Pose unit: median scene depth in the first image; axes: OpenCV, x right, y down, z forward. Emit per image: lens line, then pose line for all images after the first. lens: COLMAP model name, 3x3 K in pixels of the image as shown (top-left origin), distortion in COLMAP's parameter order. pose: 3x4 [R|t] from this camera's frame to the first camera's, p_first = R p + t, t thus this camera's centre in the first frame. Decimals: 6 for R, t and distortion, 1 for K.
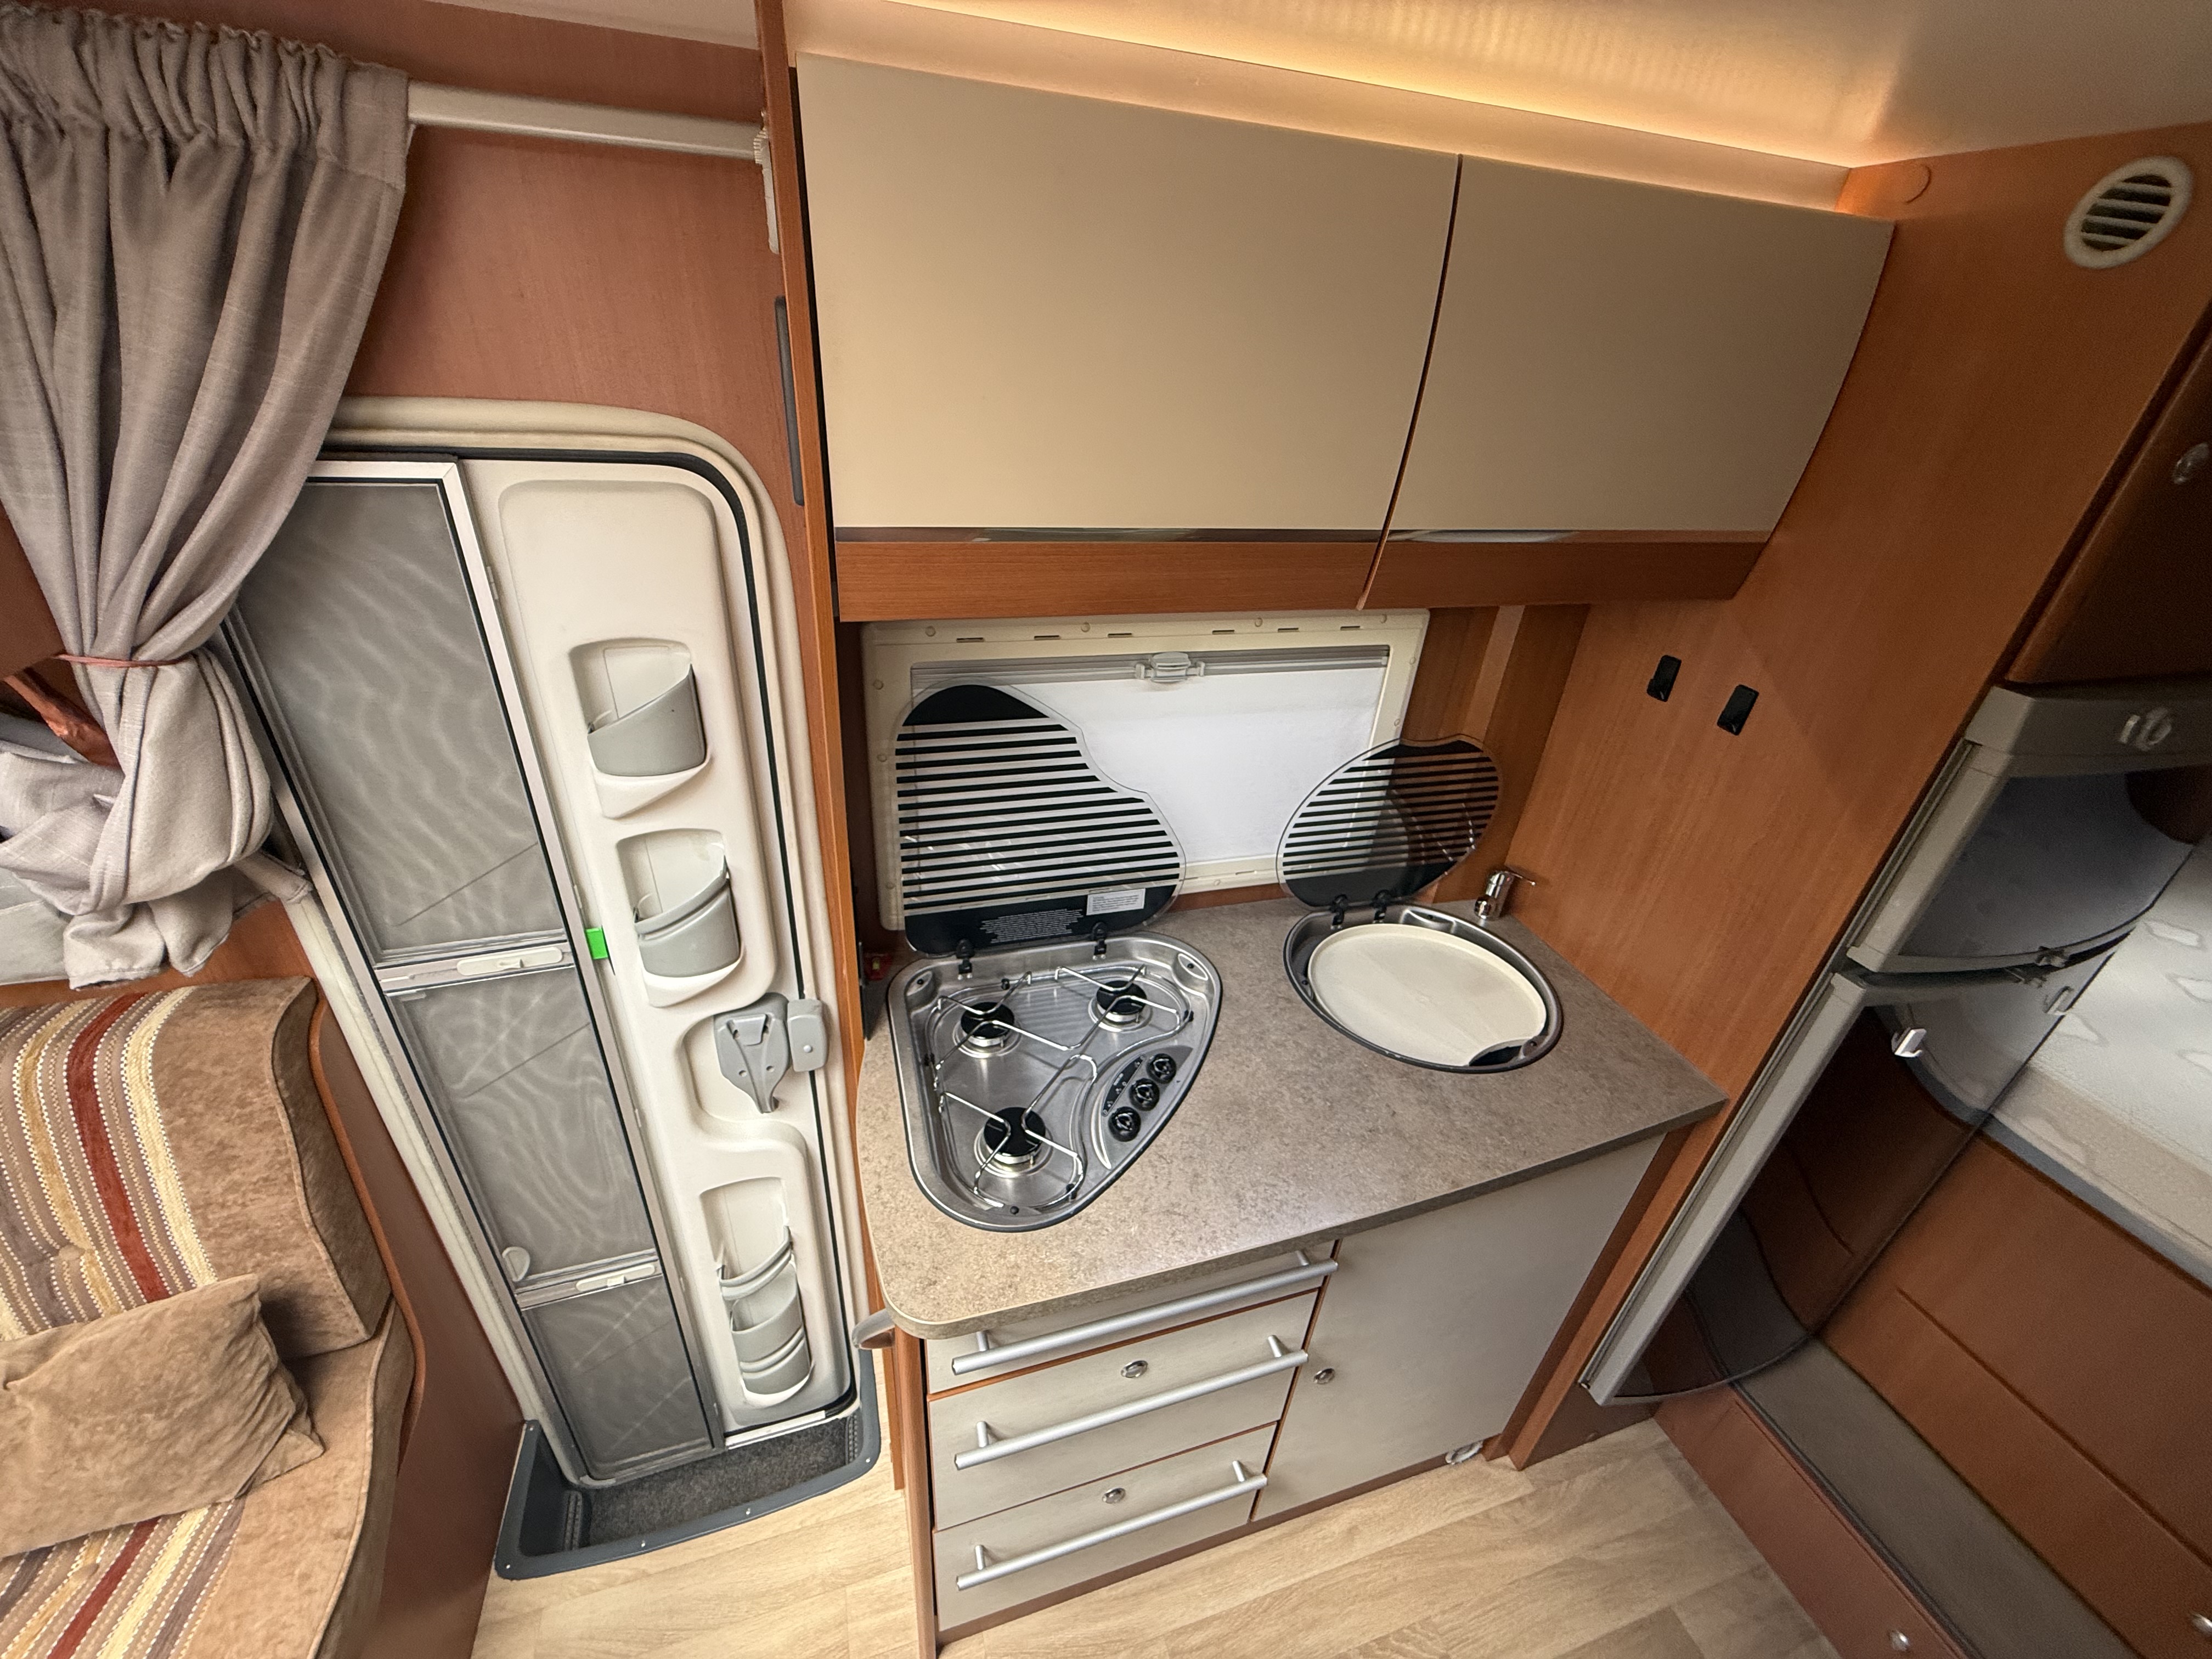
lens RADIAL K [[878.9, 0, 1105.9], [0, 878.9, 825.9], [0, 0, 1]] dist [0.002332, -0.000214]
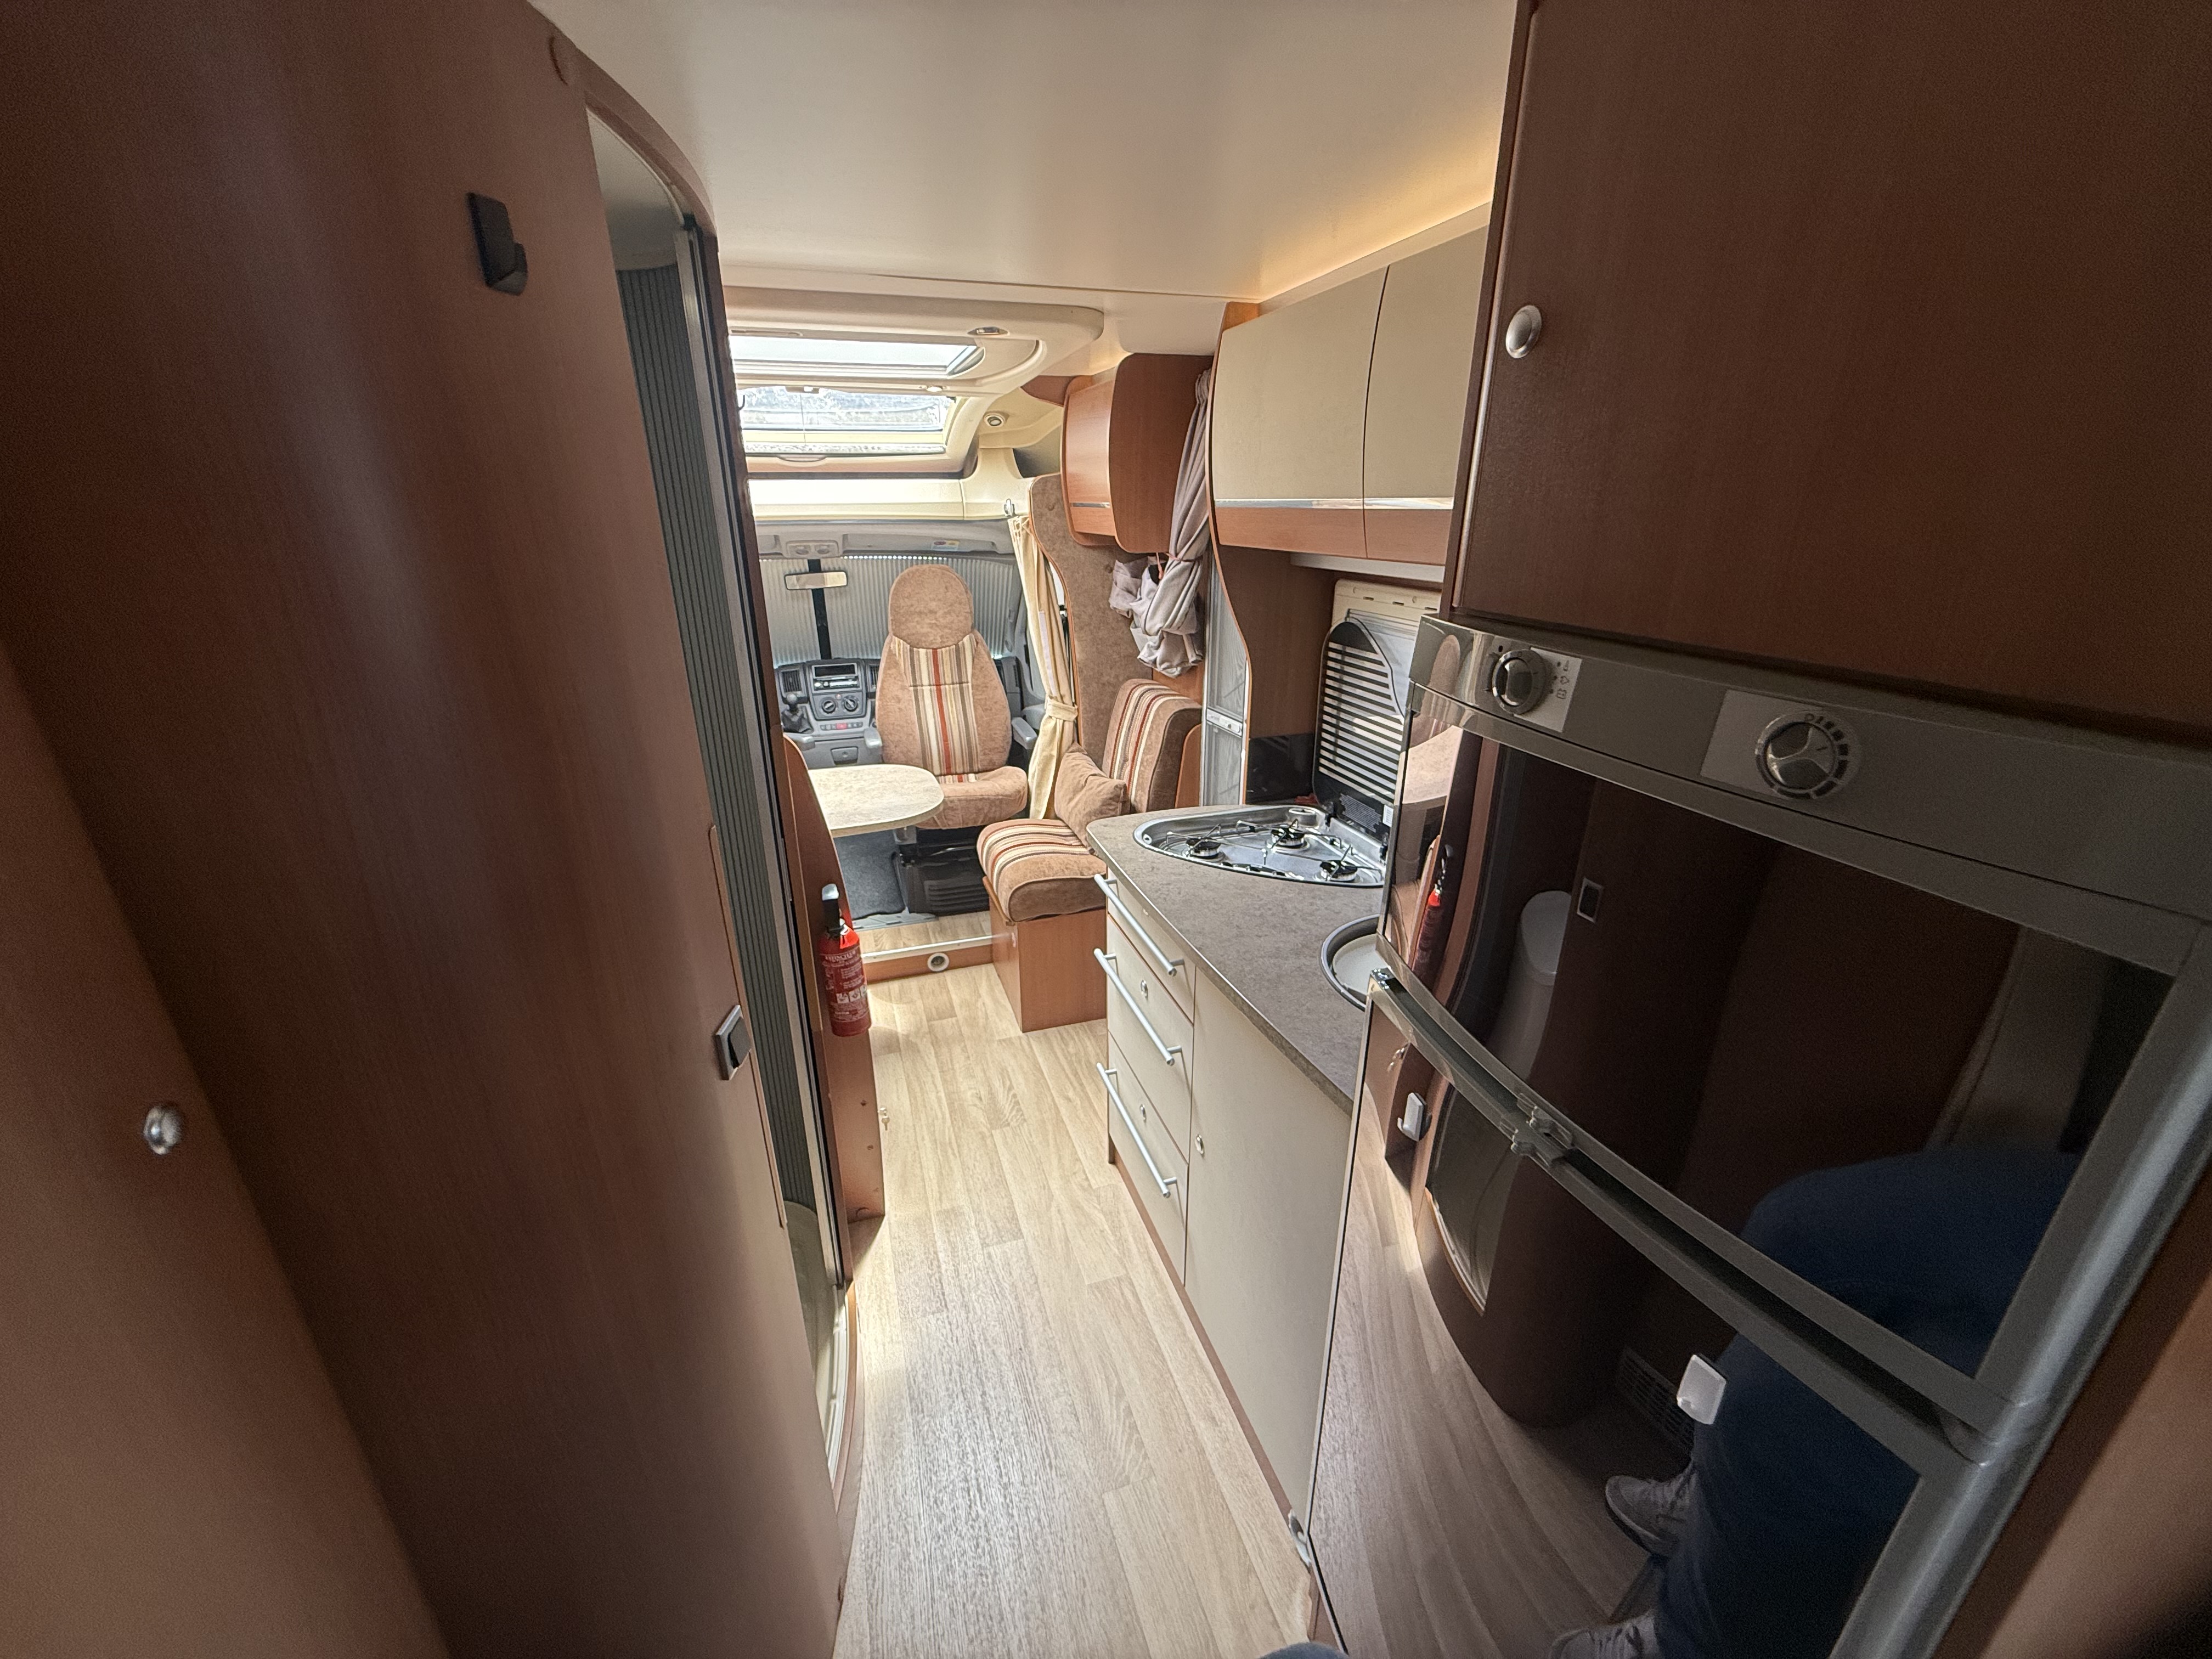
lens RADIAL K [[878.9, 0, 1093.2], [0, 878.9, 829.2], [0, 0, 1]] dist [0.002332, -0.000214]
pose [[-0.000906, 0.288745, -0.957406, 1.454099], [-0.485824, 0.836700, 0.252801, -0.015809], [0.874056, 0.465360, 0.139522, 0.497715]]
